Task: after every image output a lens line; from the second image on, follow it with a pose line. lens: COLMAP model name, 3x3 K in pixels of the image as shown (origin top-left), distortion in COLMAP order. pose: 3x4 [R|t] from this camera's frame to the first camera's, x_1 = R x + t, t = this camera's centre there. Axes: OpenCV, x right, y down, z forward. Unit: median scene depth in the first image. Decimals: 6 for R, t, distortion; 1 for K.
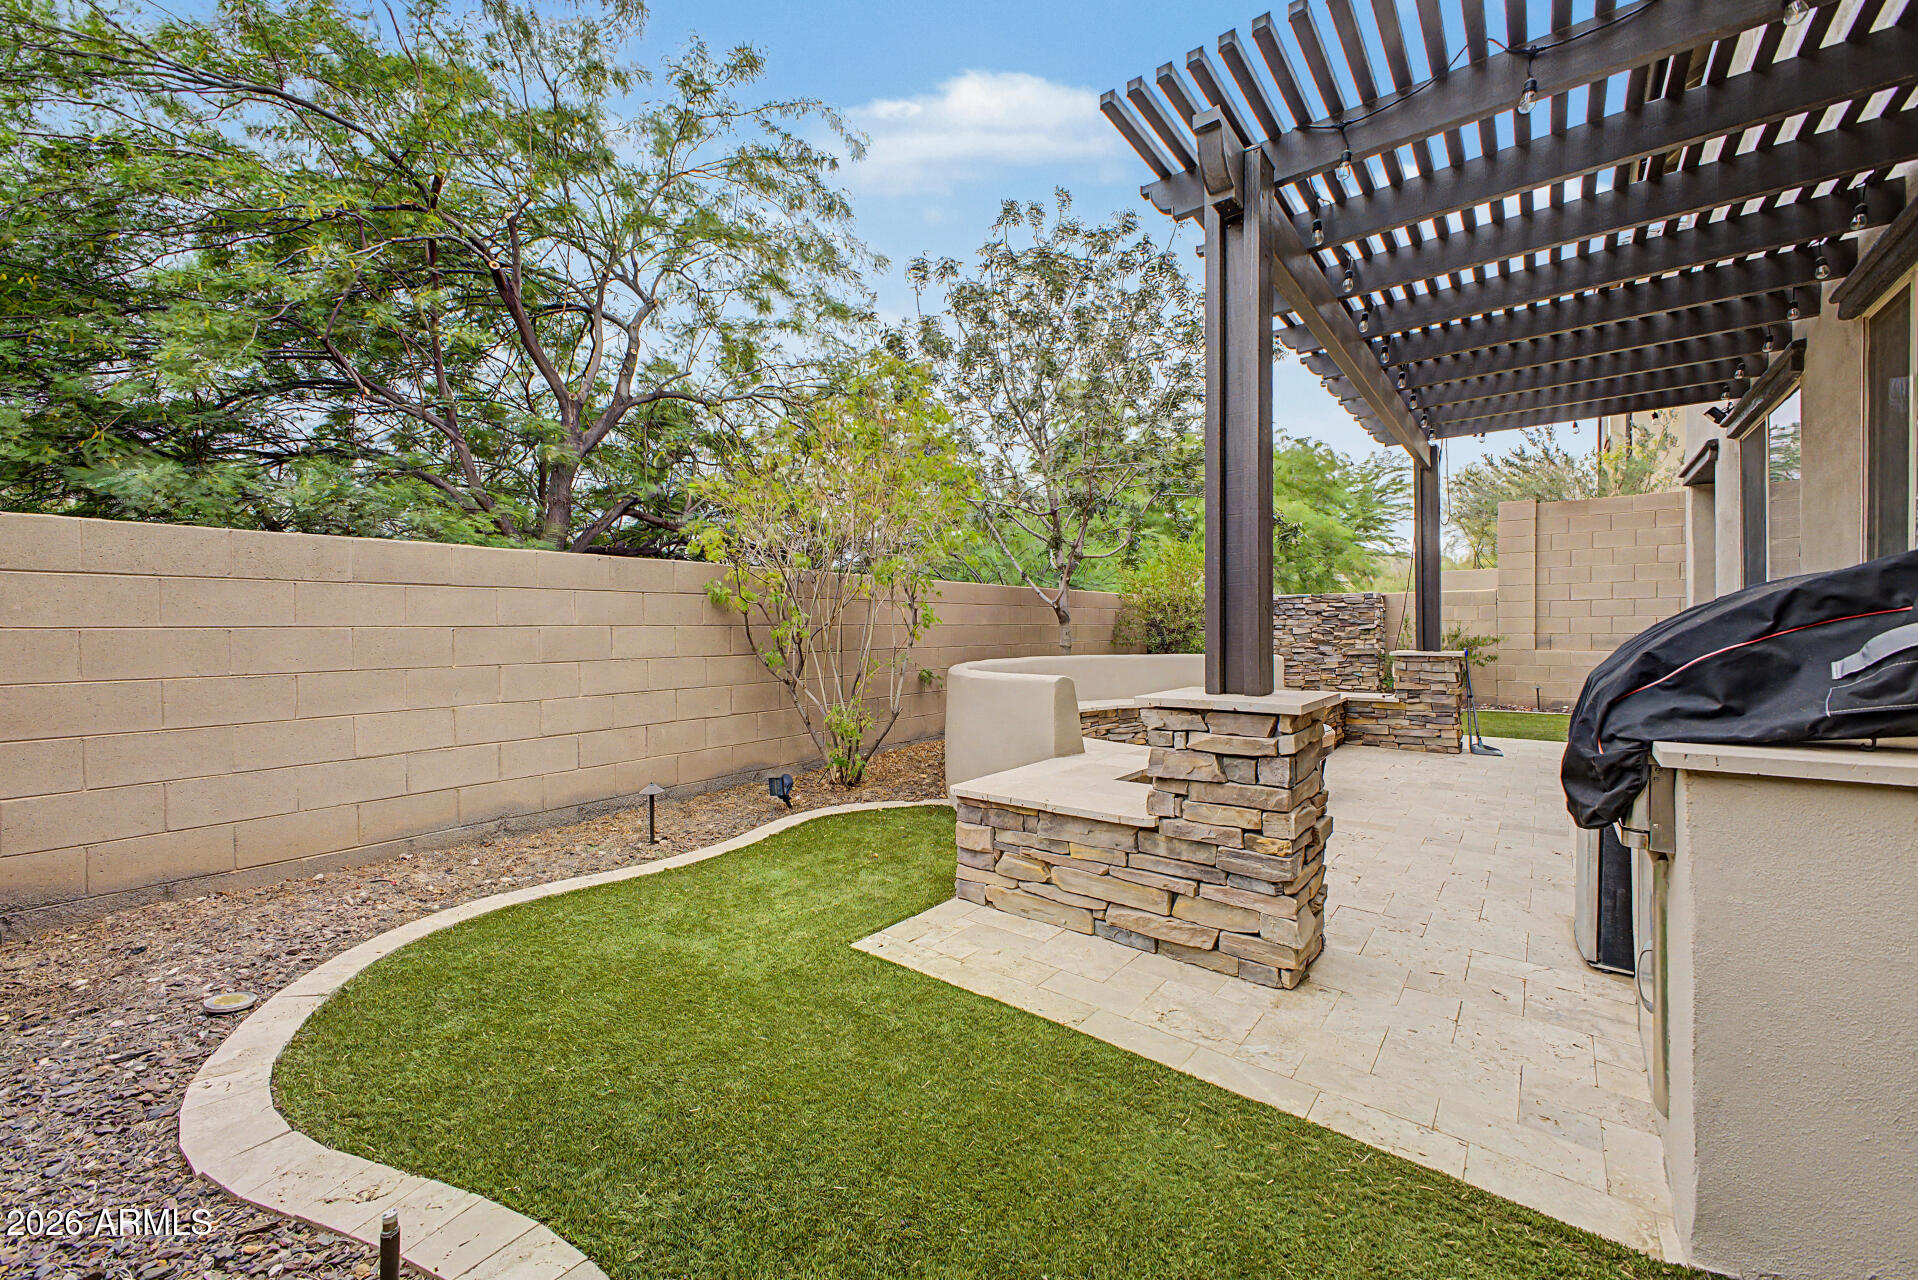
lens RADIAL K [[760.7, 0, 962.5], [0, 760.7, 631.6], [0, 0, 1]] dist [0.009848, -0.002058]
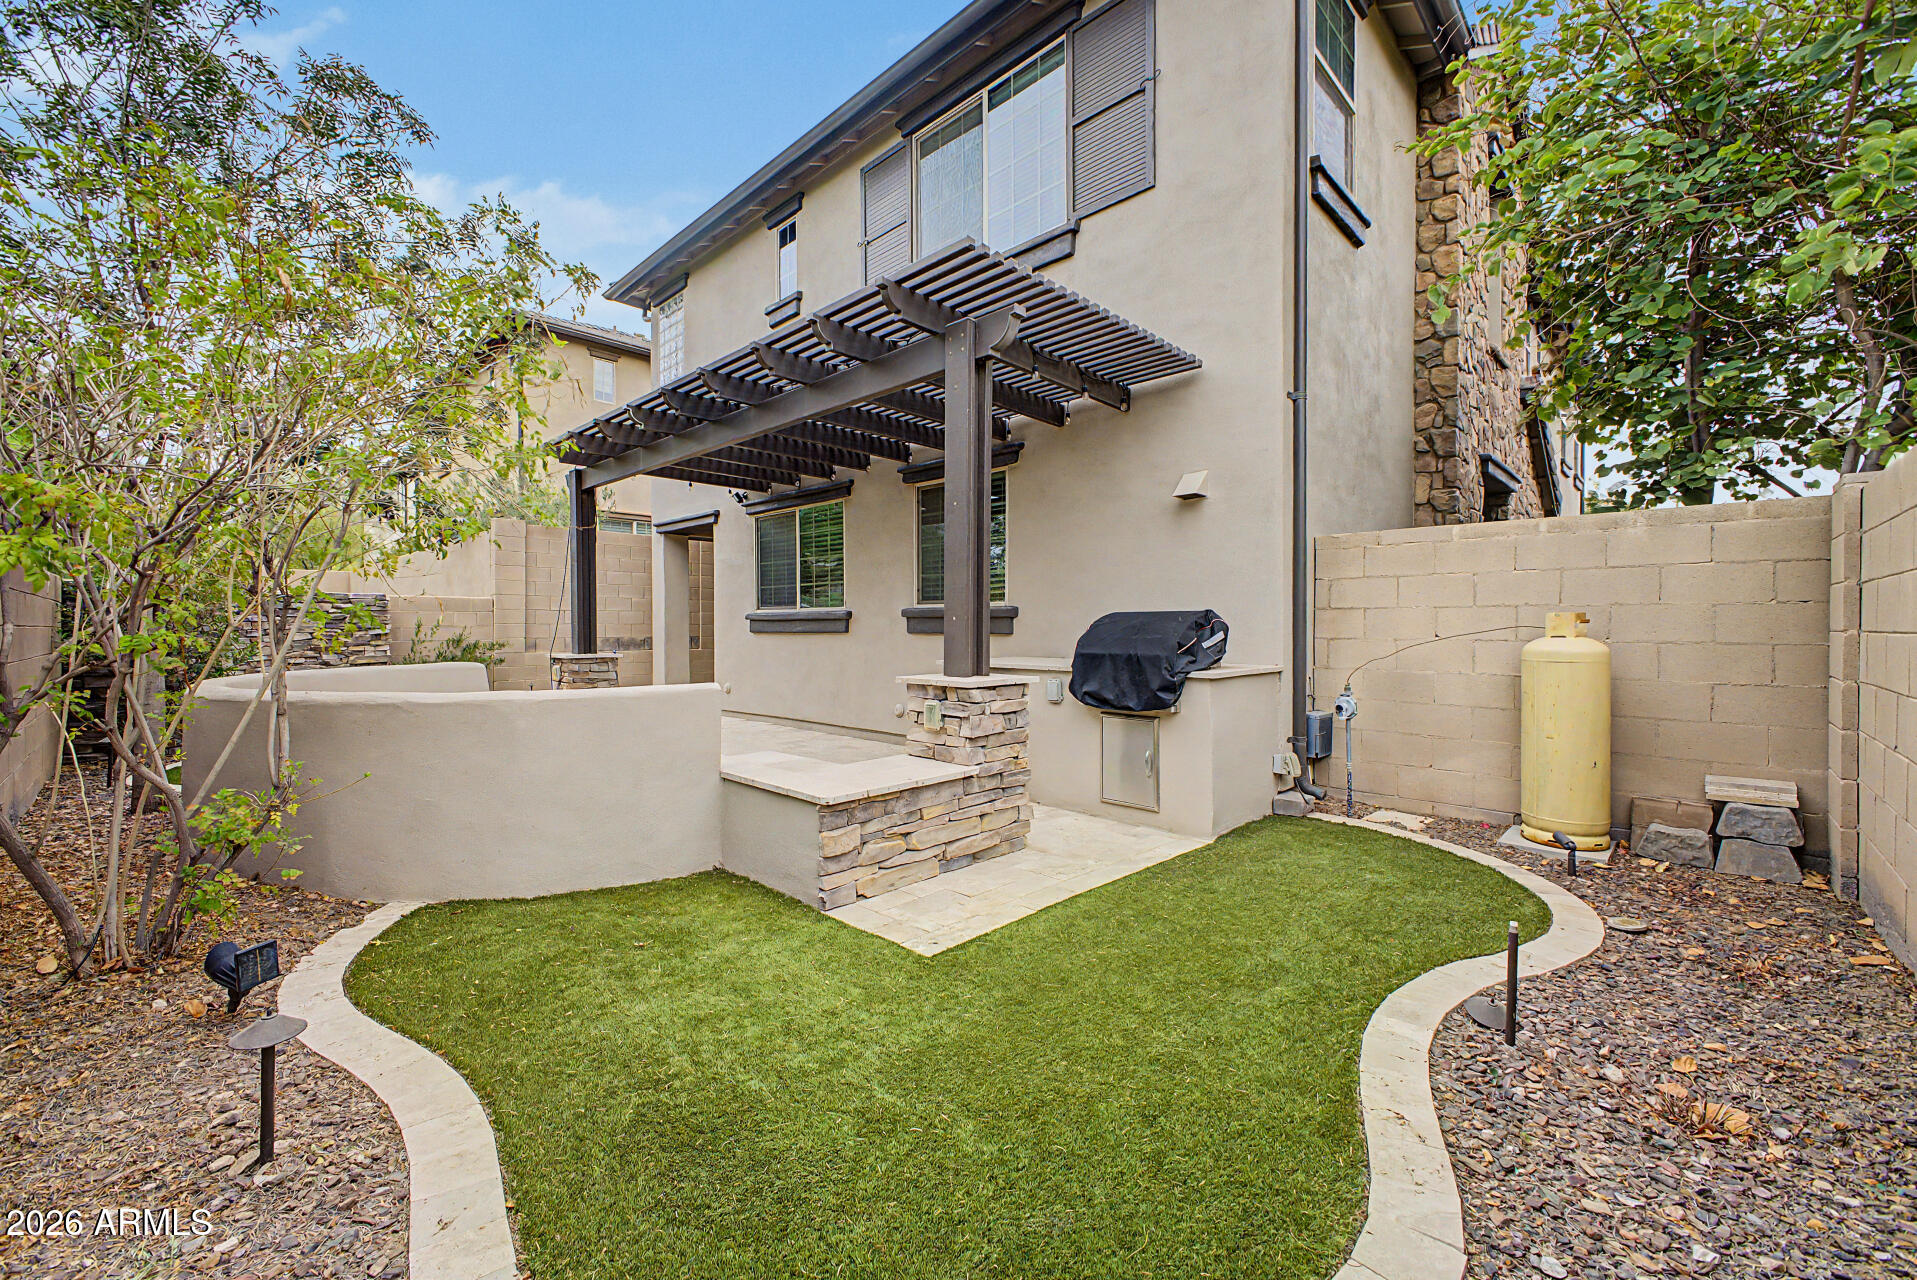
lens RADIAL K [[760.3, 0, 966.4], [0, 760.3, 636.6], [0, 0, 1]] dist [0.009848, -0.002058]
pose [[0.104730, -0.005838, 0.994484, -1.025164], [0.006971, 0.999963, 0.005136, -0.001752], [-0.994476, 0.006394, 0.104766, 0.782003]]
